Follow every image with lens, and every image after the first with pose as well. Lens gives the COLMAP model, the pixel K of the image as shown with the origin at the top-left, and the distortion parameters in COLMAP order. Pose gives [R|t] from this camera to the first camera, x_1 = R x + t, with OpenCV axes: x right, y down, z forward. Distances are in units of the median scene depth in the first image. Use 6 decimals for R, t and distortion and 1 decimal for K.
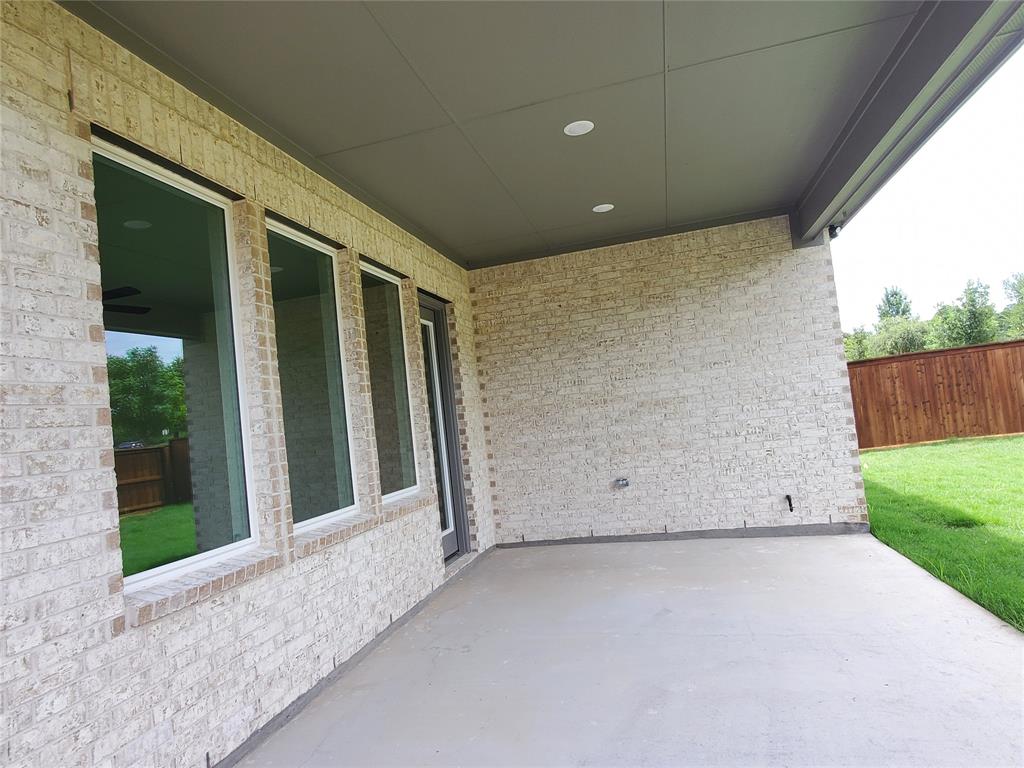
lens RADIAL K [[602.9, 0, 508.2], [0, 602.9, 387.5], [0, 0, 1]] dist [-0.006289, 0.005574]
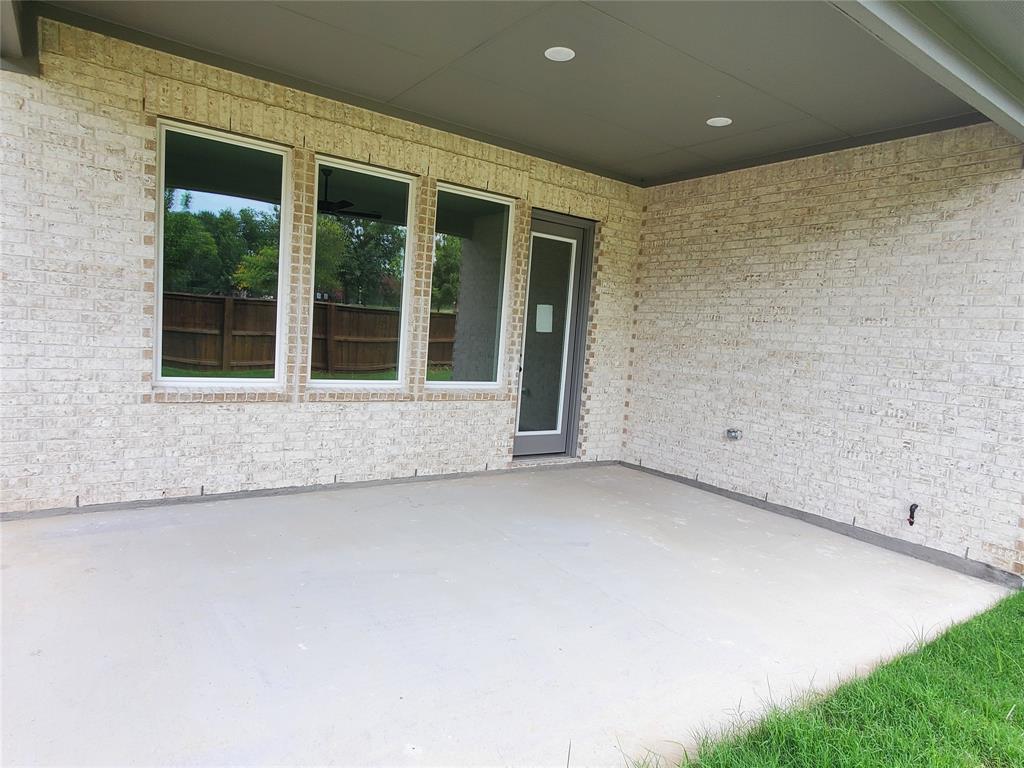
lens RADIAL K [[602.9, 0, 504.5], [0, 602.9, 385.2], [0, 0, 1]] dist [-0.006289, 0.005574]
pose [[0.765532, 0.217548, -0.605503, 0.498698], [-0.120144, 0.972883, 0.197646, -0.057416], [0.632081, -0.078557, 0.770910, 0.092913]]
